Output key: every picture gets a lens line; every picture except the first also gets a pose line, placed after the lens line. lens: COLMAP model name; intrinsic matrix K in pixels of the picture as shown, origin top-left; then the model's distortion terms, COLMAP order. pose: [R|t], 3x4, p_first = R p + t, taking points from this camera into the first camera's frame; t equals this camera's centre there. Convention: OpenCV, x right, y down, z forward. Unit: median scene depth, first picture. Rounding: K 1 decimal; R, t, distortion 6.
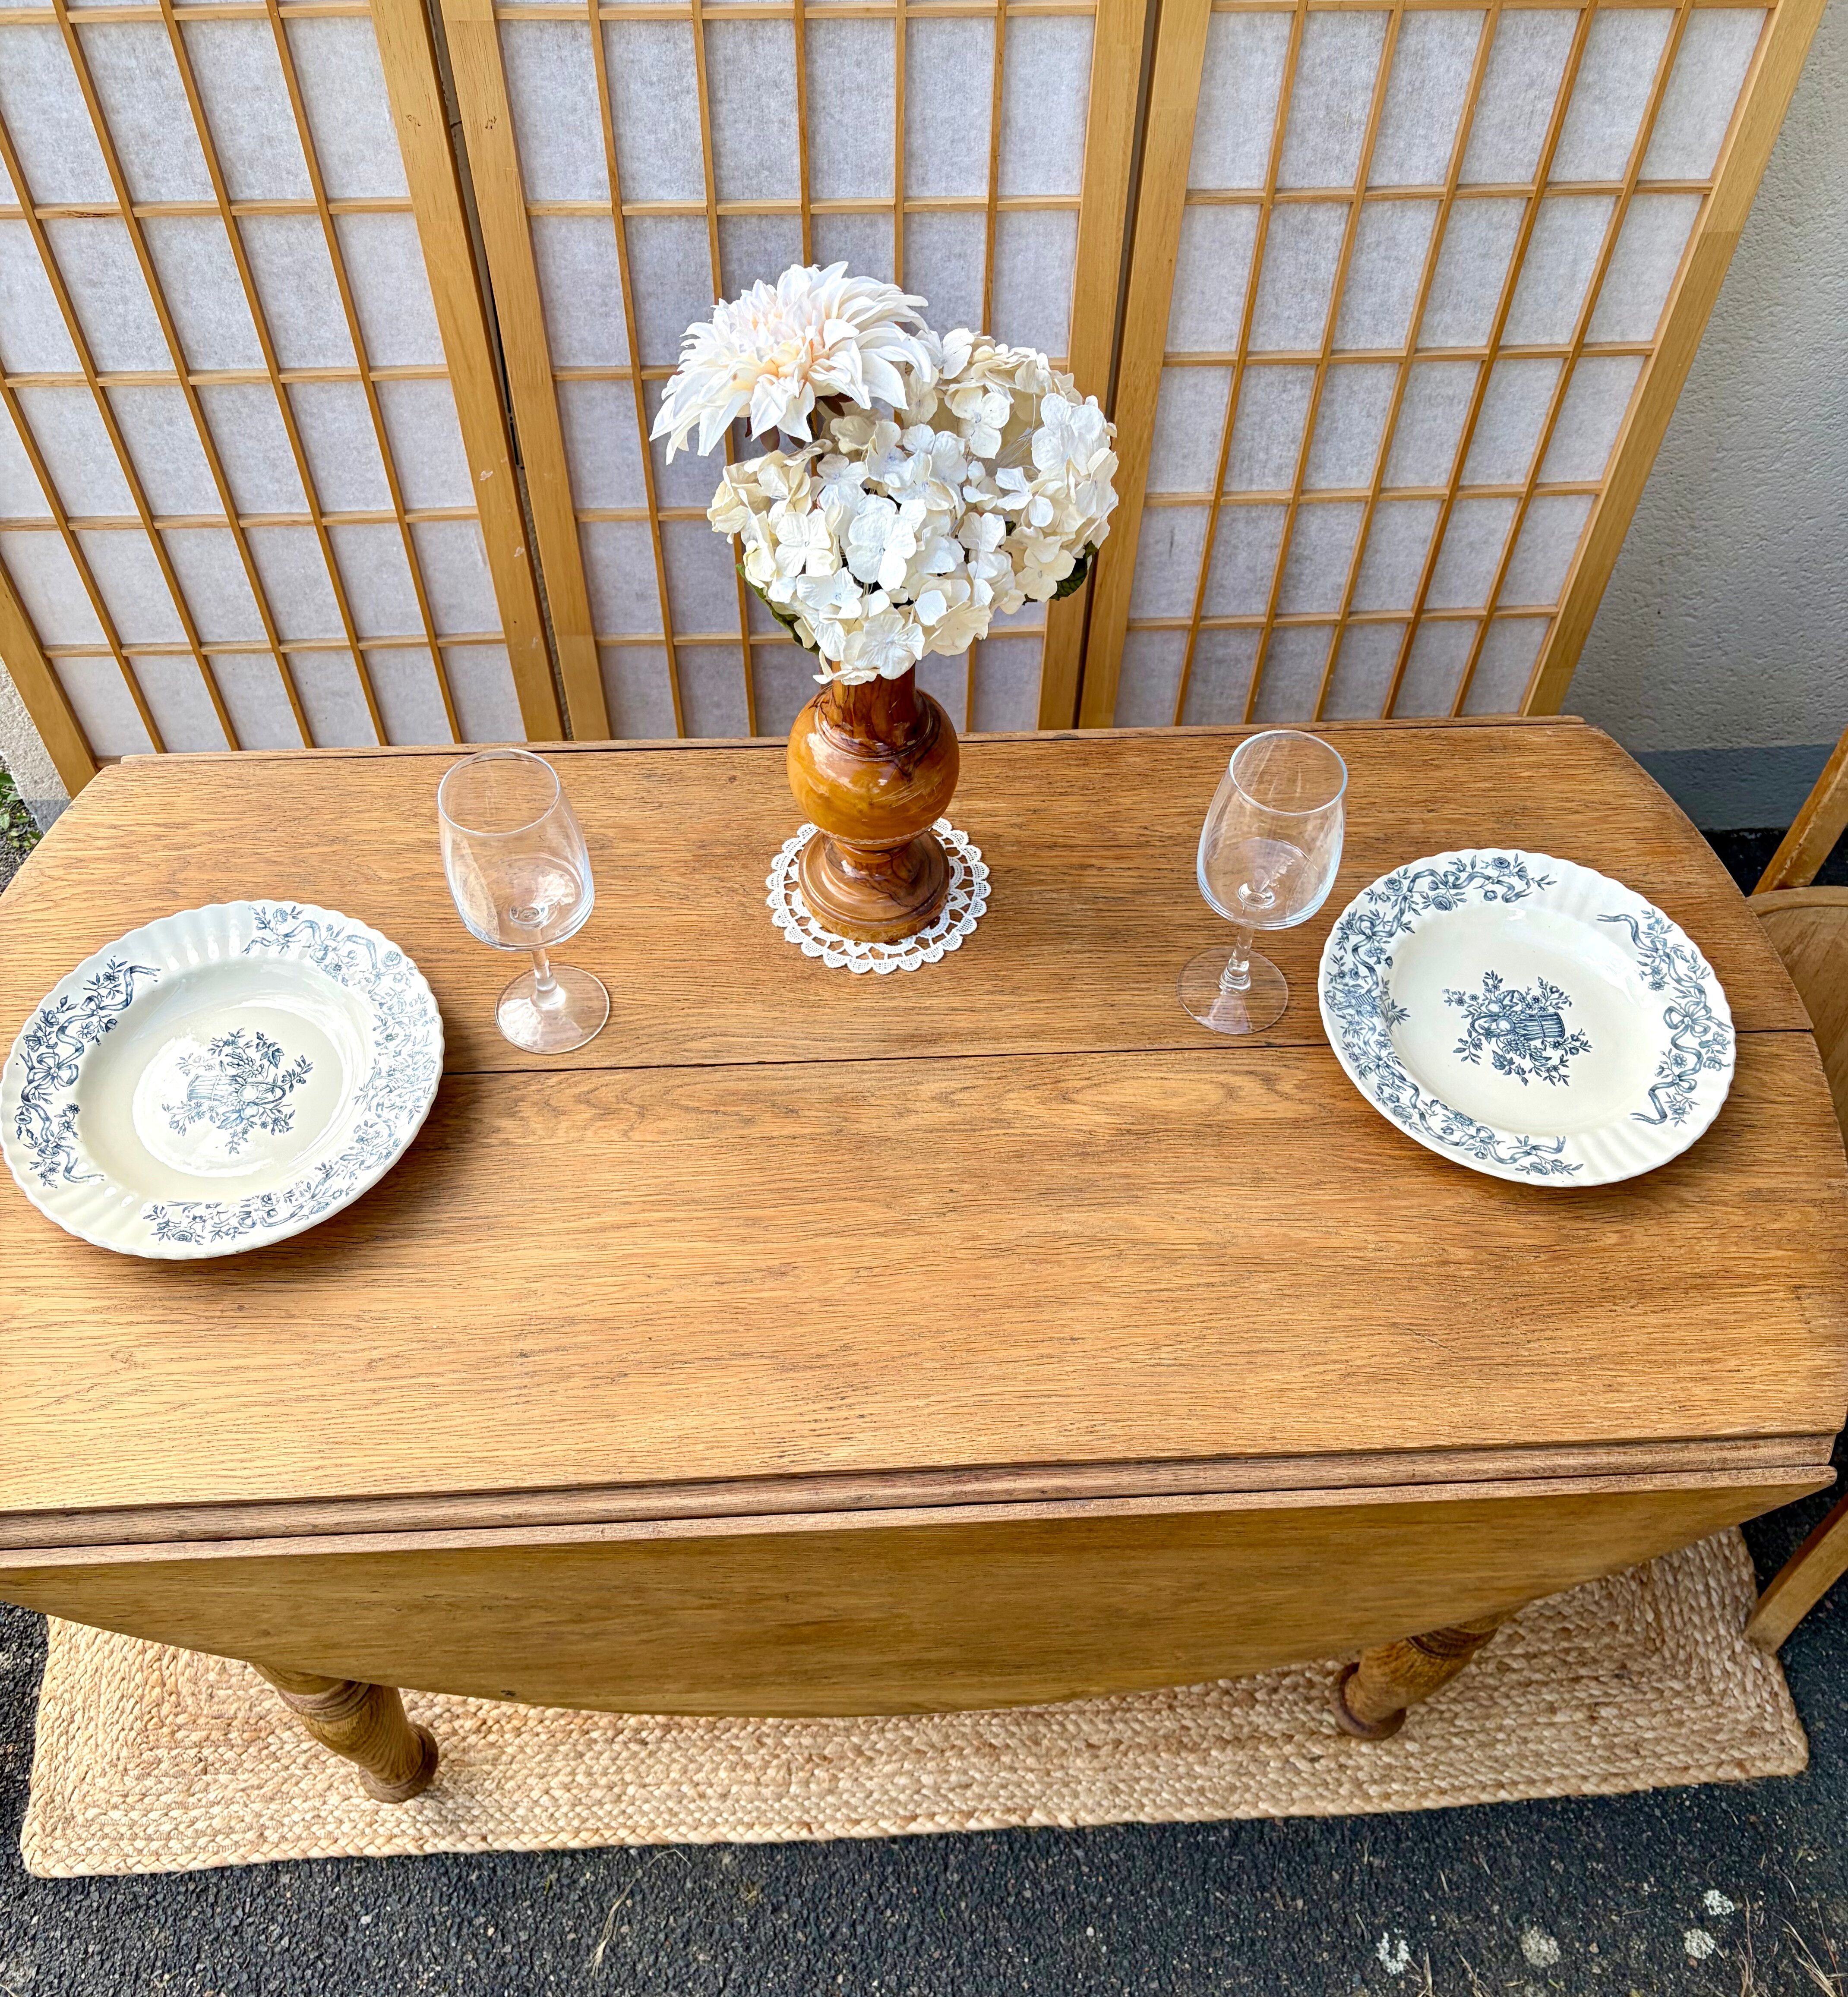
lens RADIAL K [[1883.2, 0, 947.7], [0, 1883.2, 1051.0], [0, 0, 1]] dist [0.027306, 0.000000]
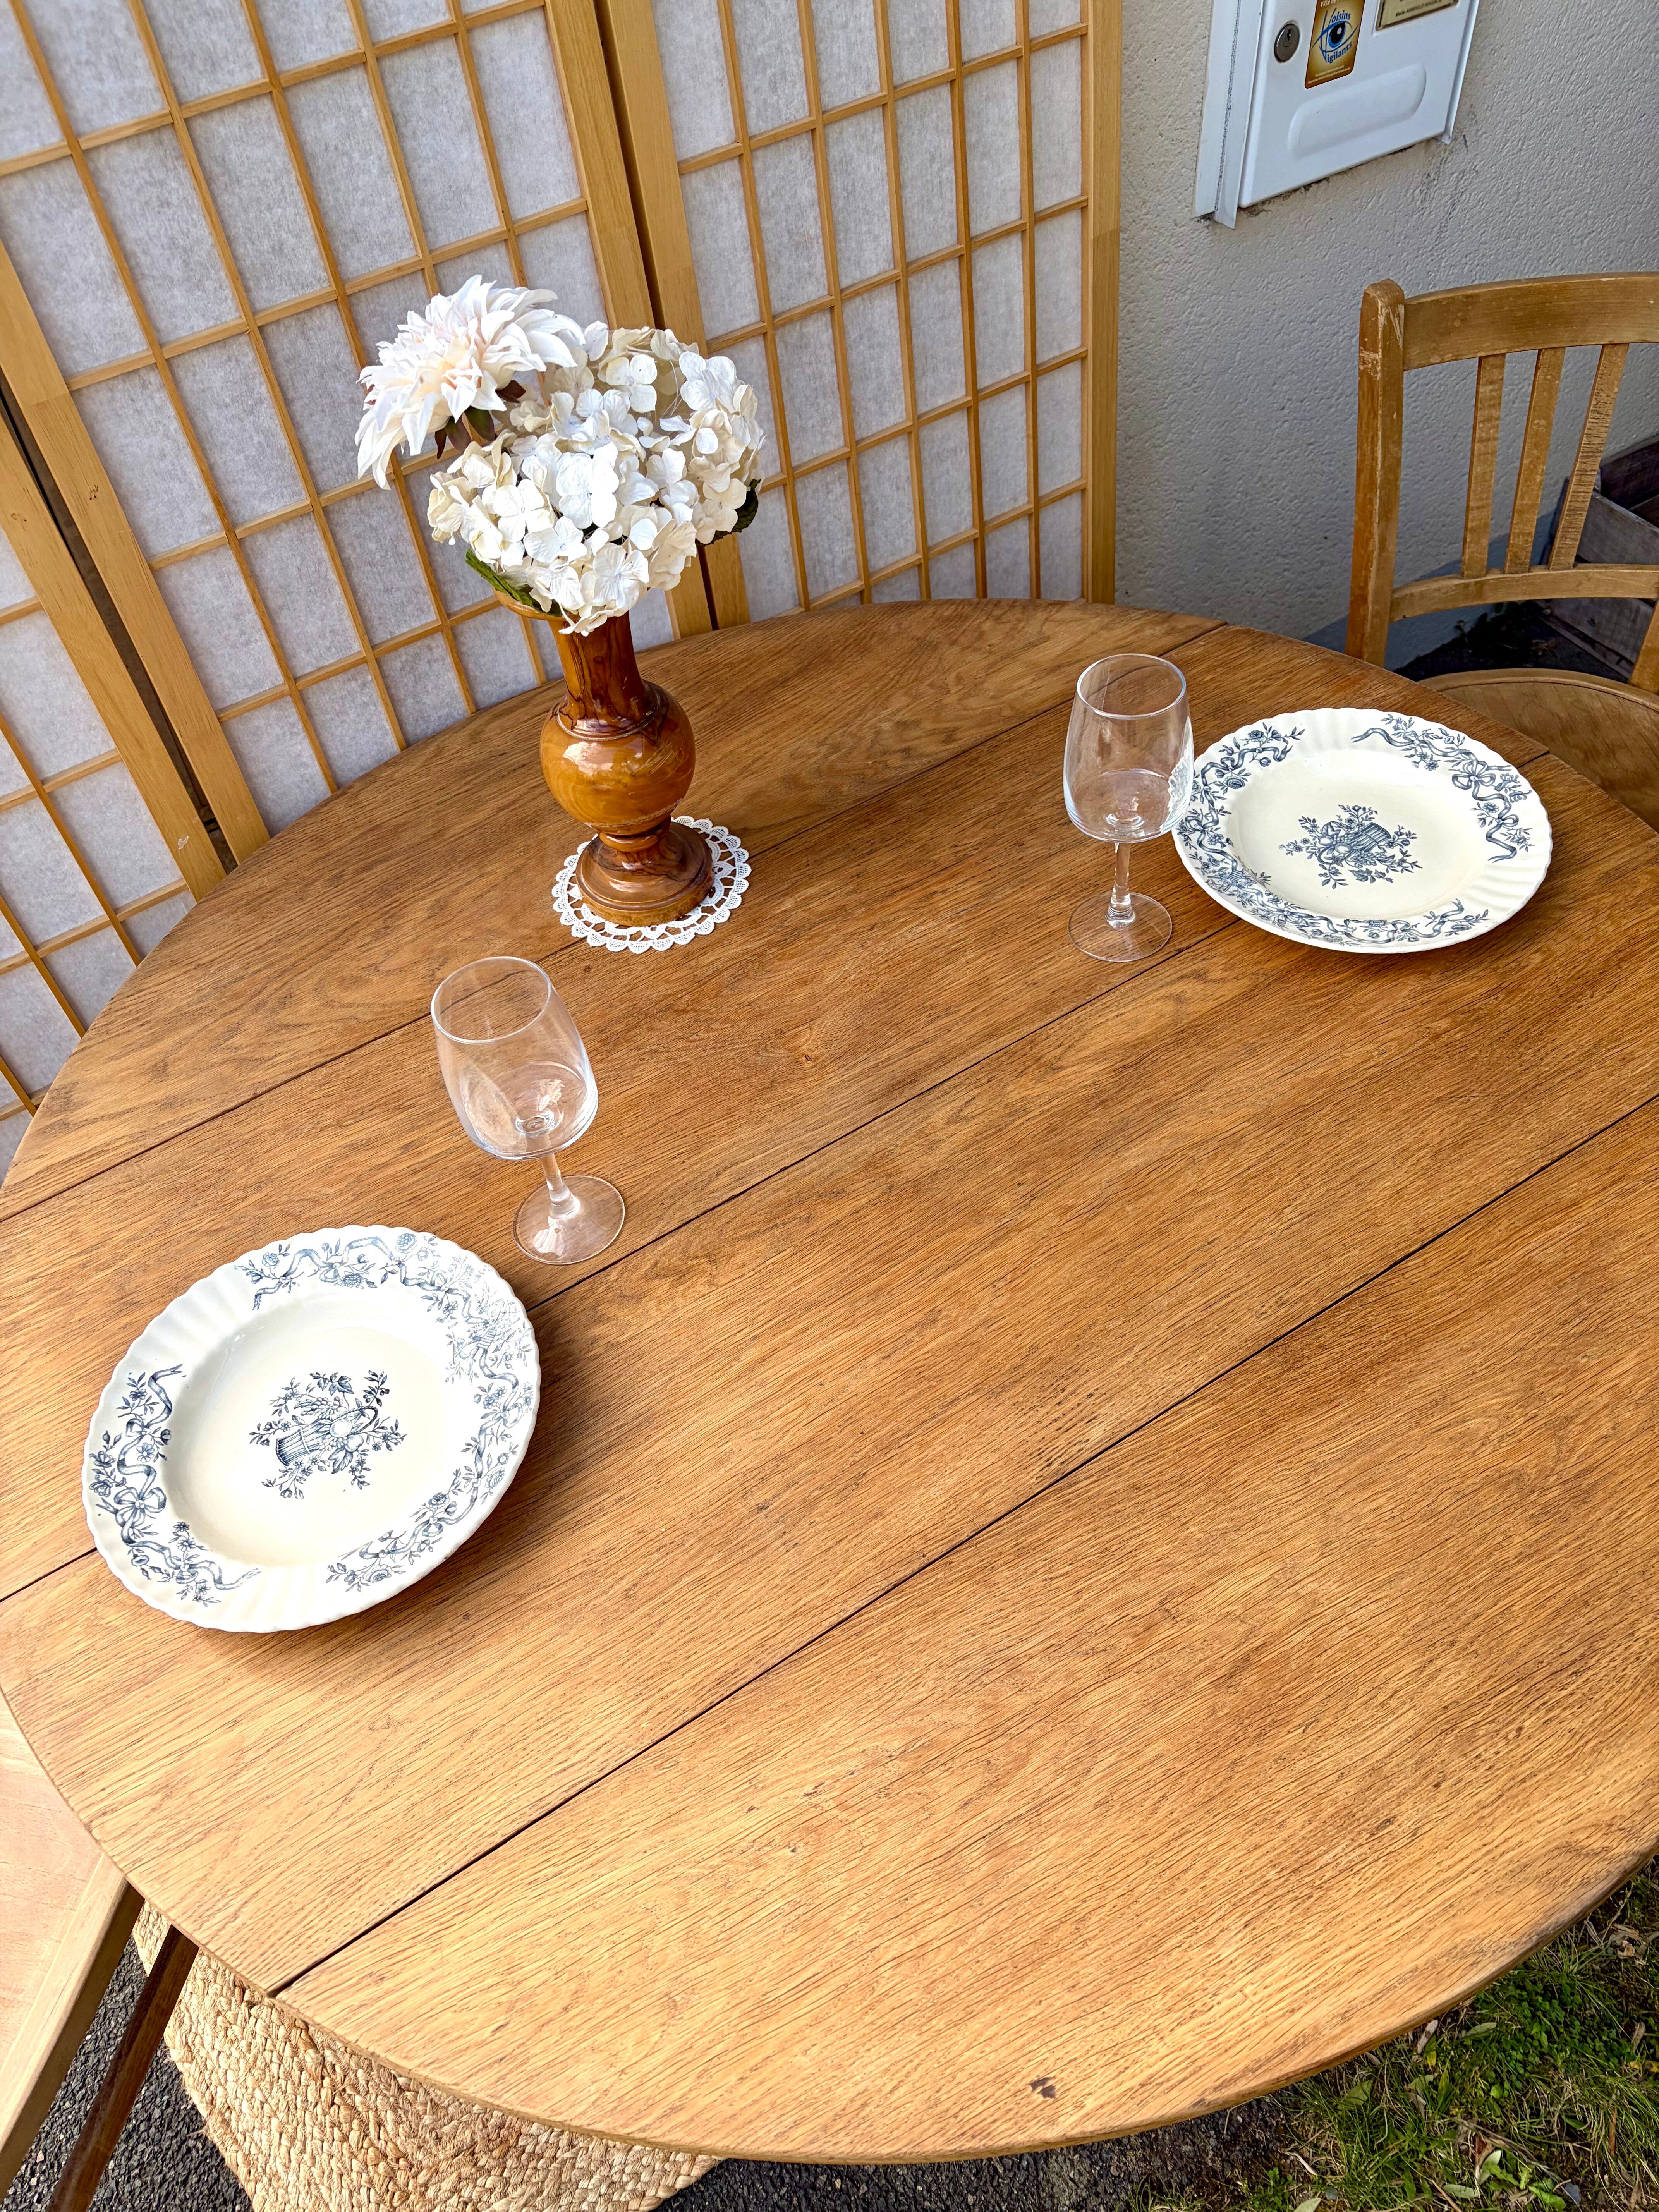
lens RADIAL K [[1685.8, 0, 815.1], [0, 1685.8, 1099.9], [0, 0, 1]] dist [0.041430, -0.040145]
pose [[0.869805, -0.435151, 0.232559, -0.241496], [0.459813, 0.885831, -0.062251, 0.032109], [-0.178920, 0.161080, 0.970588, 0.091396]]
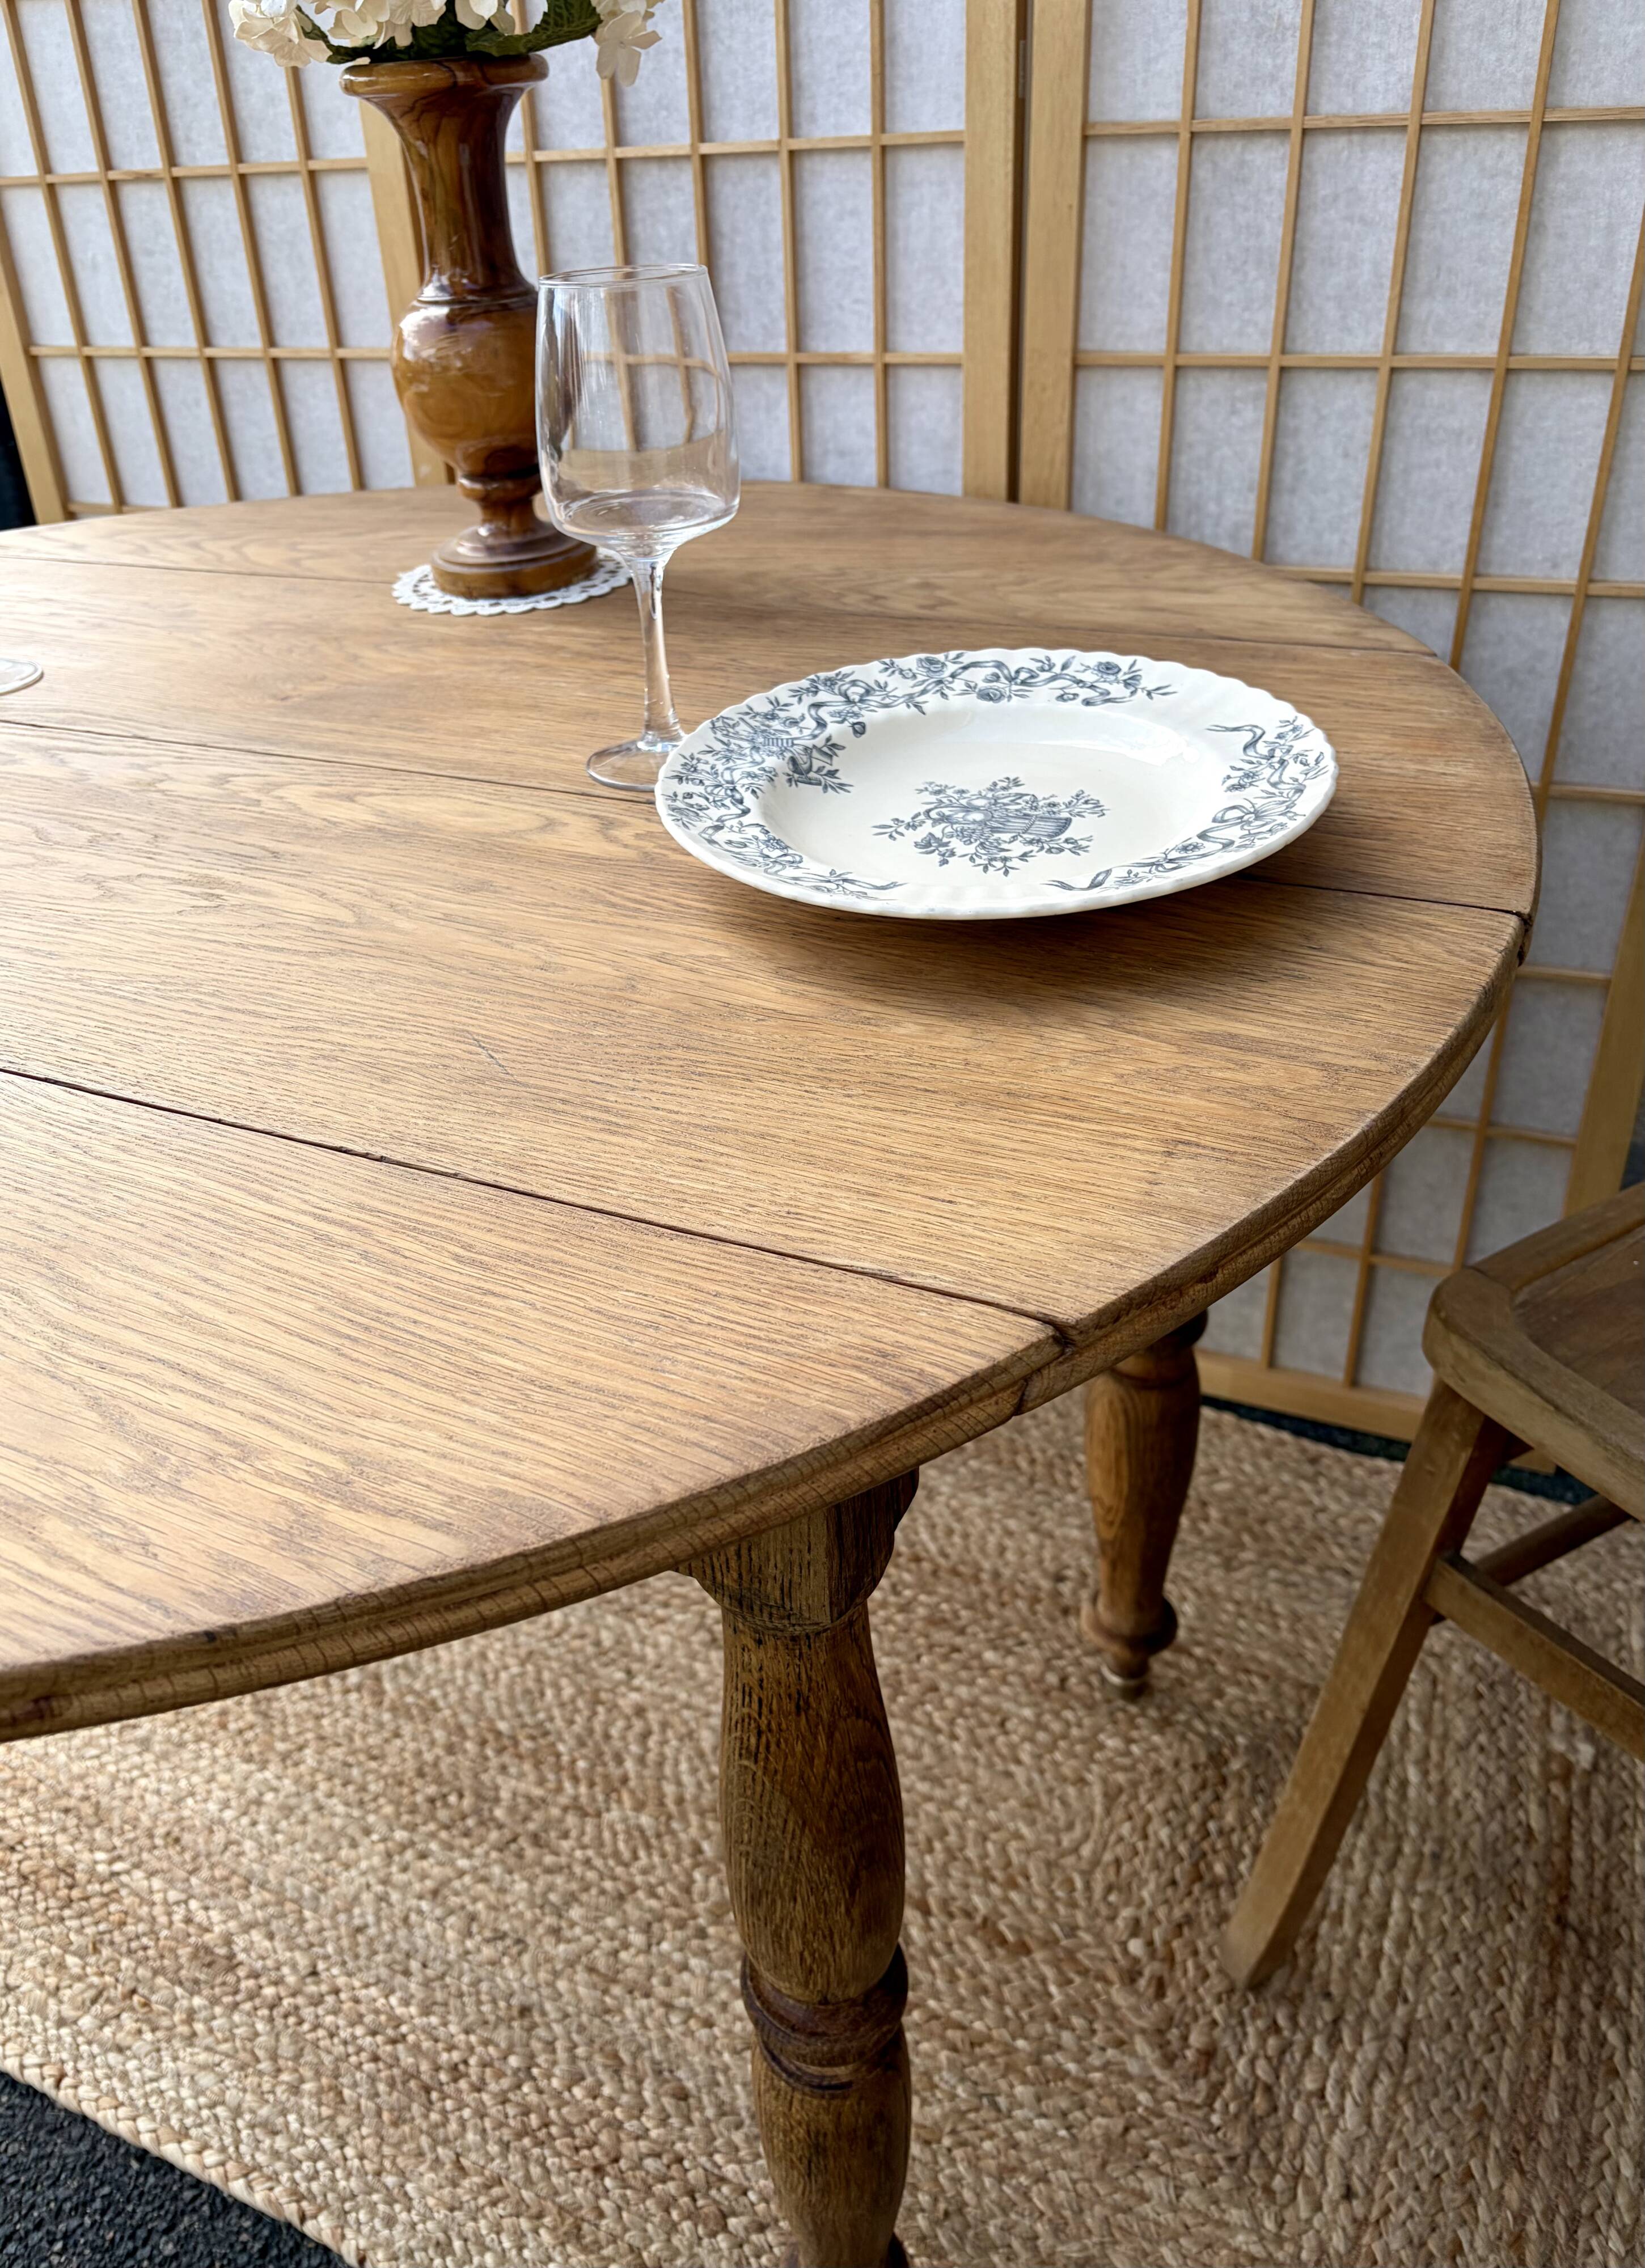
lens RADIAL K [[1752.0, 0, 801.2], [0, 1752.0, 1115.2], [0, 0, 1]] dist [0.038321, -0.042608]
pose [[0.868947, 0.183863, -0.459484, 0.460466], [-0.348759, 0.886220, -0.304928, 0.234353], [0.351139, 0.425215, 0.834202, 0.474322]]
